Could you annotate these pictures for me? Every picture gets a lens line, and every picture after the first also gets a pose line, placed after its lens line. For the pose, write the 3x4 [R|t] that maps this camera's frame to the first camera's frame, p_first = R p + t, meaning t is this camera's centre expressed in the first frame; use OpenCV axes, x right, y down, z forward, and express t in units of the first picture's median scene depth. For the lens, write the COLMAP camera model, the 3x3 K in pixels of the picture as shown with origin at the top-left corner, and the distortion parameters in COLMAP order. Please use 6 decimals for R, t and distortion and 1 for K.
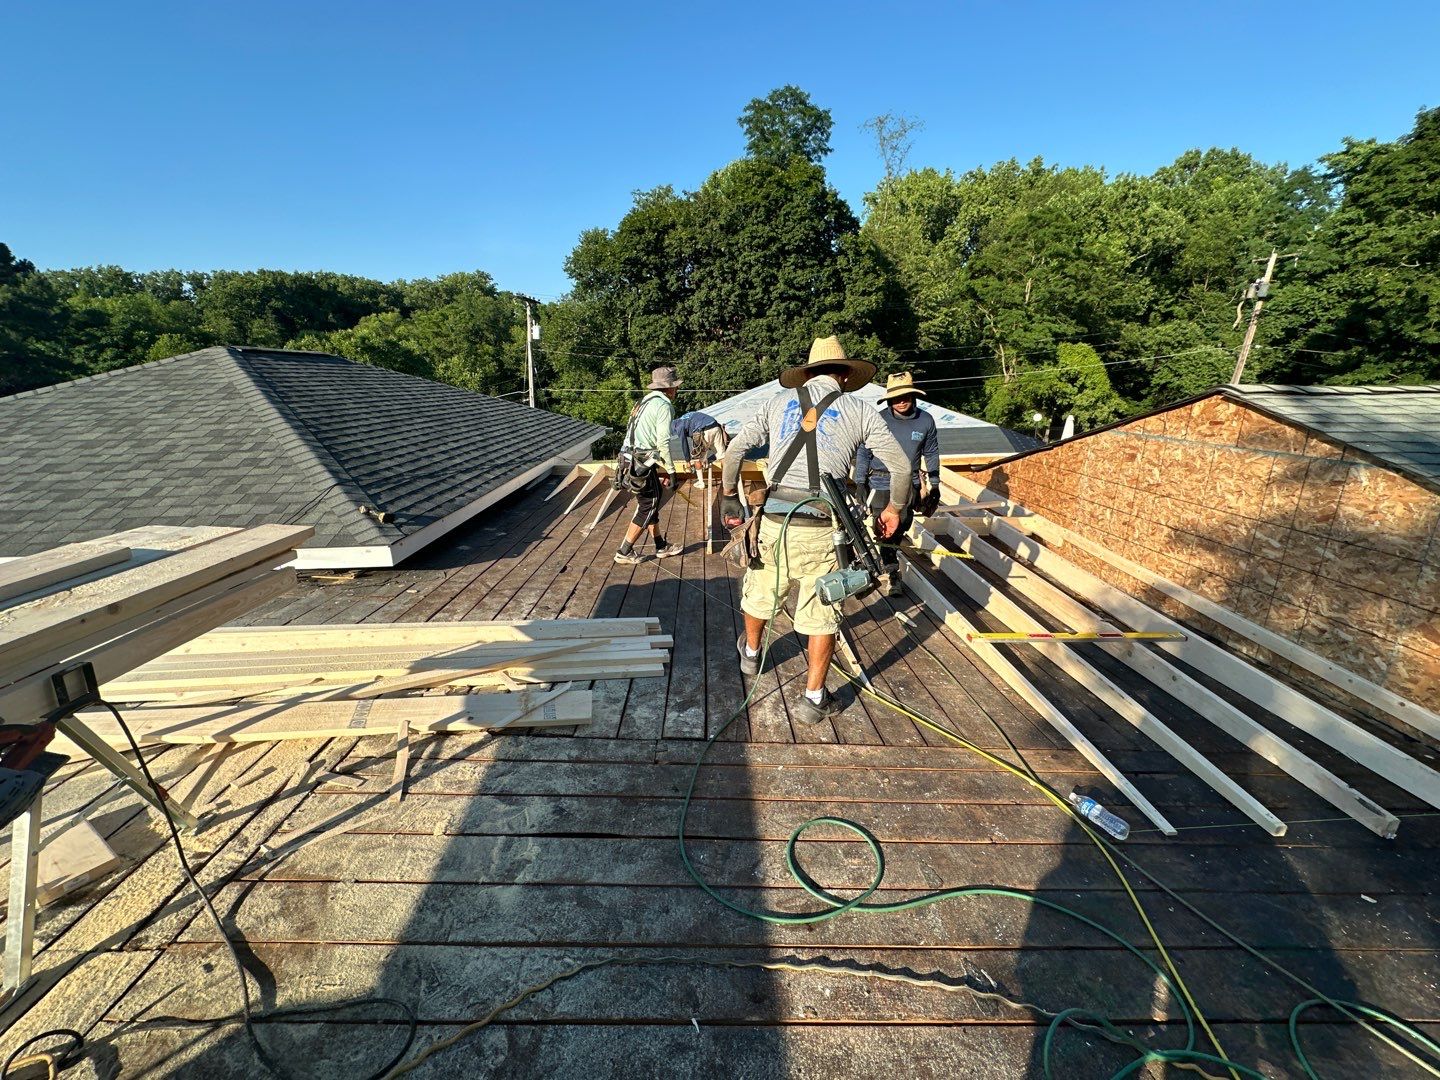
lens RADIAL K [[574.0, 0, 720.6], [0, 574.0, 542.8], [0, 0, 1]] dist [-0.001820, 0.000481]
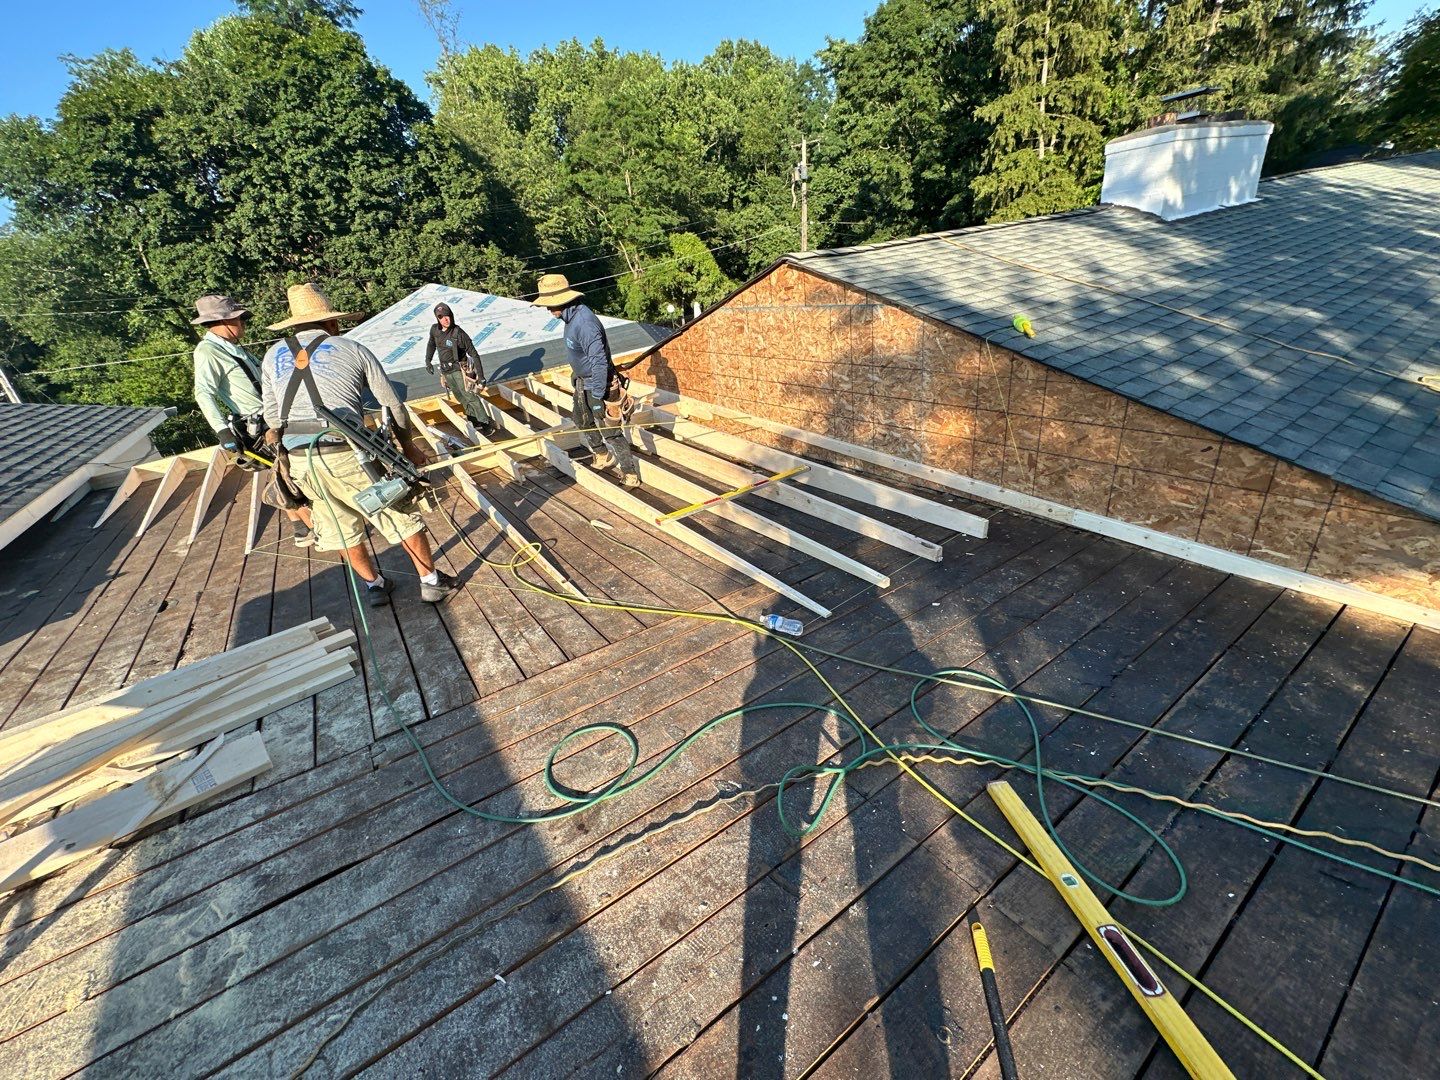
lens RADIAL K [[574.0, 0, 720.1], [0, 574.0, 541.6], [0, 0, 1]] dist [-0.001820, 0.000481]
pose [[0.830435, -0.329495, 0.449233, 0.025004], [0.265600, 0.942971, 0.200655, 0.010998], [-0.489728, -0.047315, 0.870590, -0.002945]]
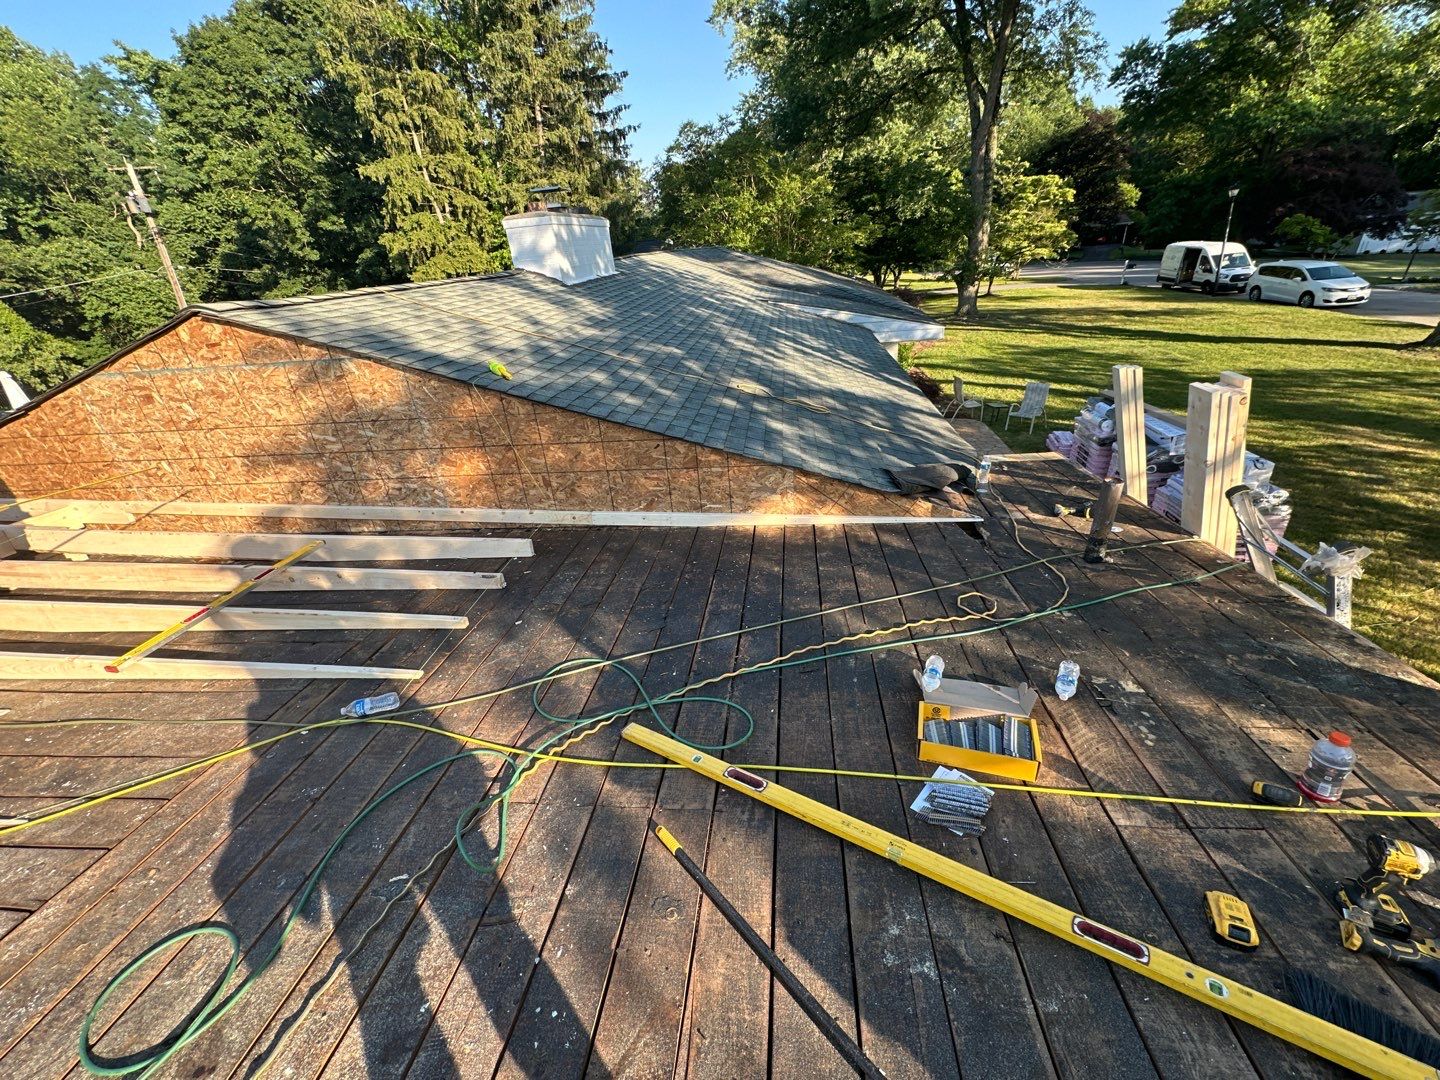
lens RADIAL K [[574.0, 0, 718.7], [0, 574.0, 541.4], [0, 0, 1]] dist [-0.001820, 0.000481]
pose [[0.139386, -0.449976, 0.882096, -0.040973], [0.345396, 0.856940, 0.382565, 0.005327], [-0.928048, 0.251348, 0.274866, -0.003819]]
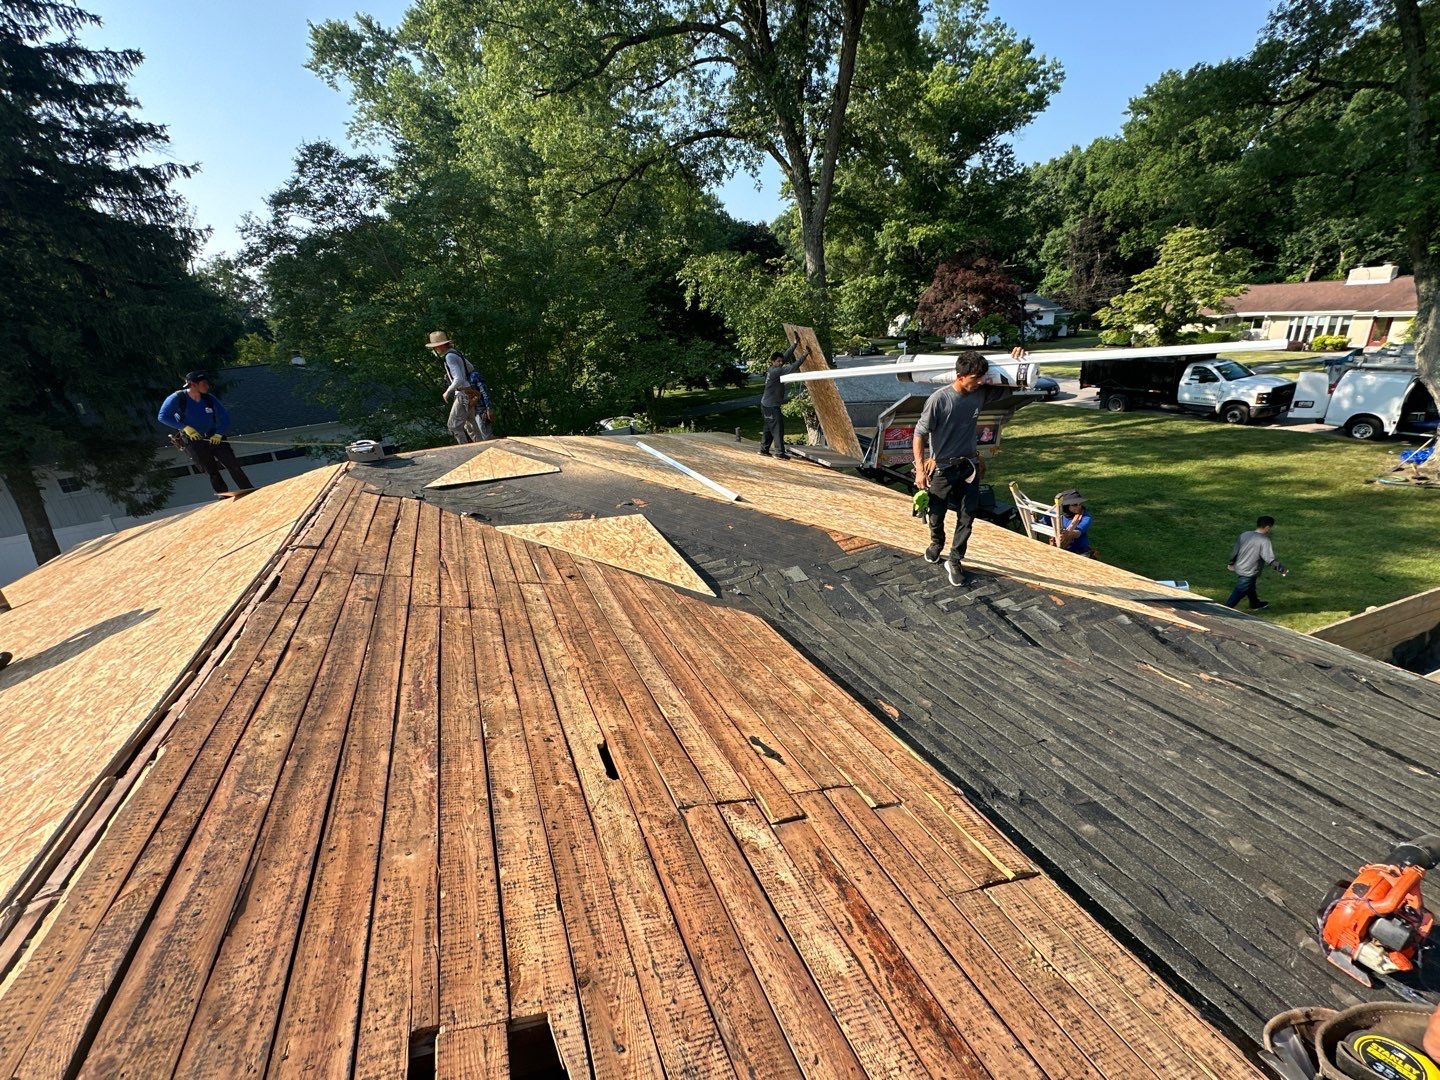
lens RADIAL K [[605.4, 0, 719.2], [0, 605.4, 541.5], [0, 0, 1]] dist [-0.002145, 0.000783]
pose [[-0.366603, -0.286558, 0.885148, 3.455496], [0.349415, 0.839335, 0.416445, -0.533672], [-0.862271, 0.461954, -0.207575, 0.664867]]
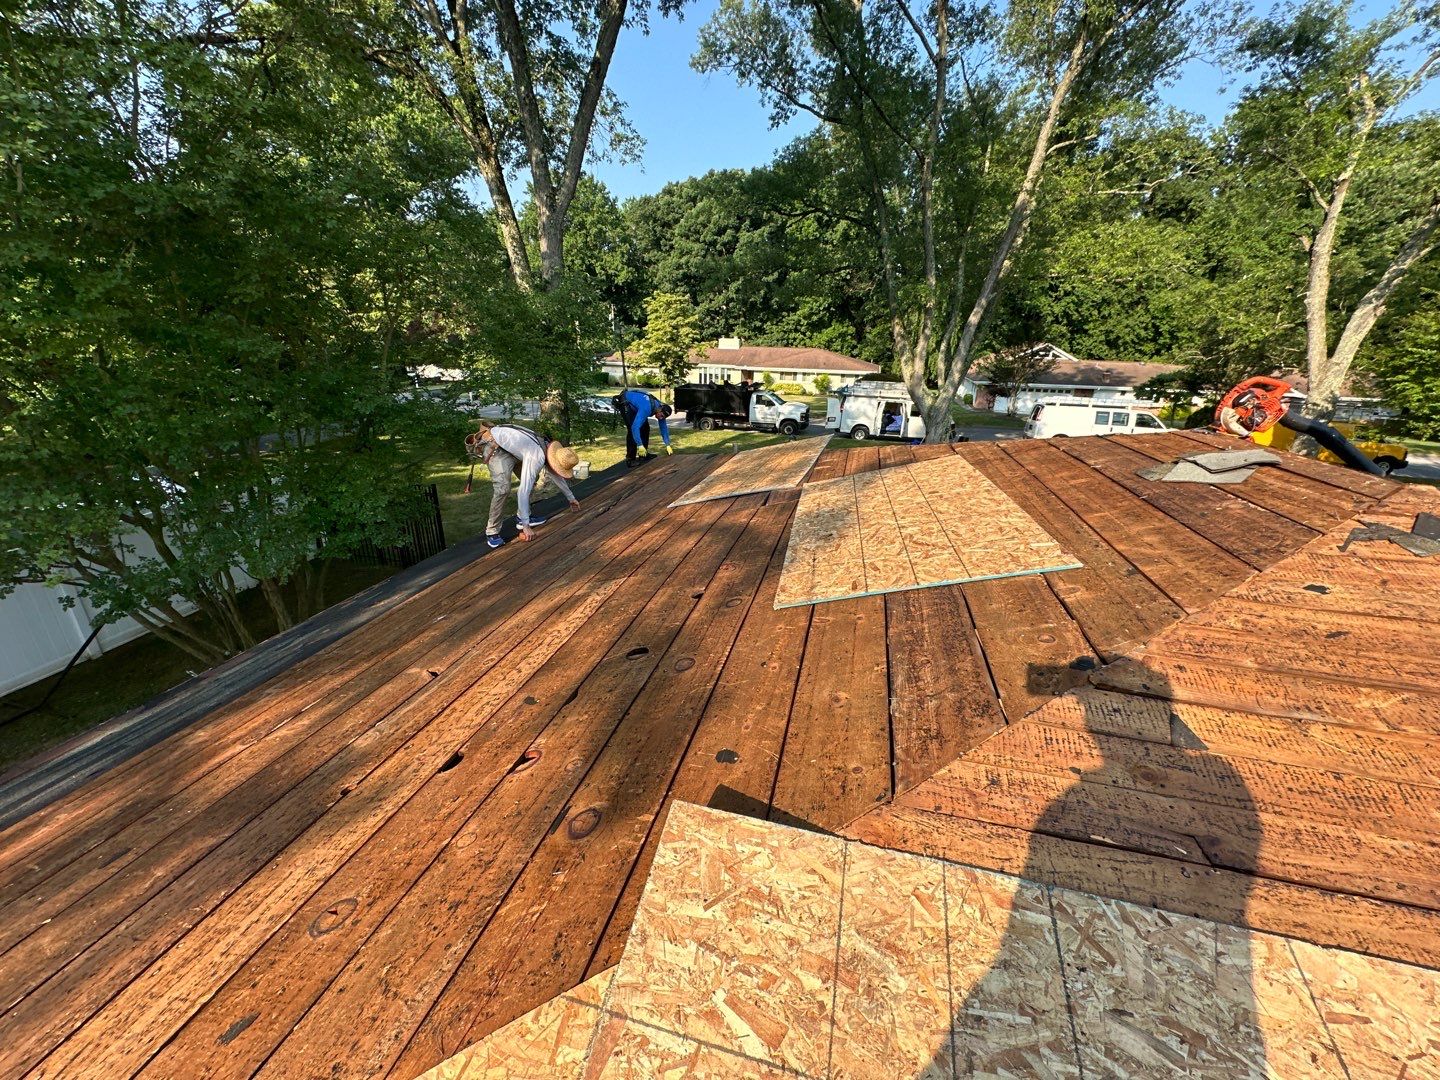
lens RADIAL K [[574.0, 0, 724.2], [0, 574.0, 537.6], [0, 0, 1]] dist [-0.001820, 0.000481]
pose [[-0.961879, -0.093035, 0.257165, 5.795649], [0.074751, 0.815103, 0.574473, -0.734480], [-0.263062, 0.571796, -0.777076, 1.721593]]
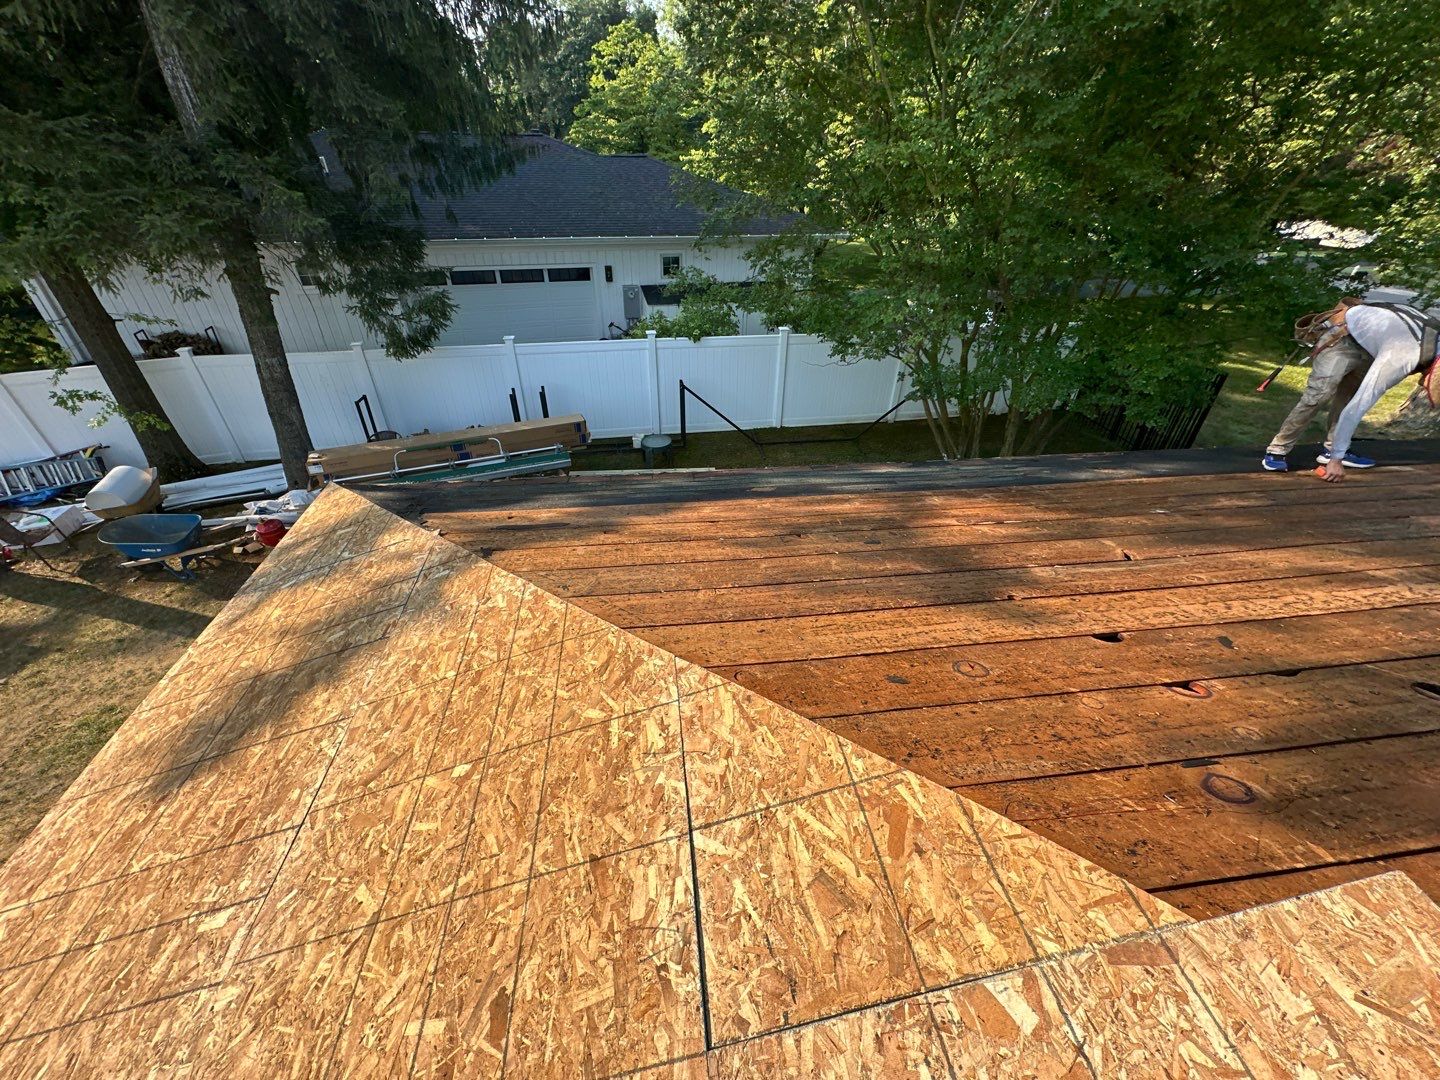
lens RADIAL K [[574.0, 0, 716.6], [0, 574.0, 542.8], [0, 0, 1]] dist [-0.001820, 0.000481]
pose [[-0.098958, -0.552412, 0.827676, 5.804690], [0.259458, 0.788665, 0.557396, -0.734504], [-0.960671, 0.269906, 0.065283, 1.802199]]
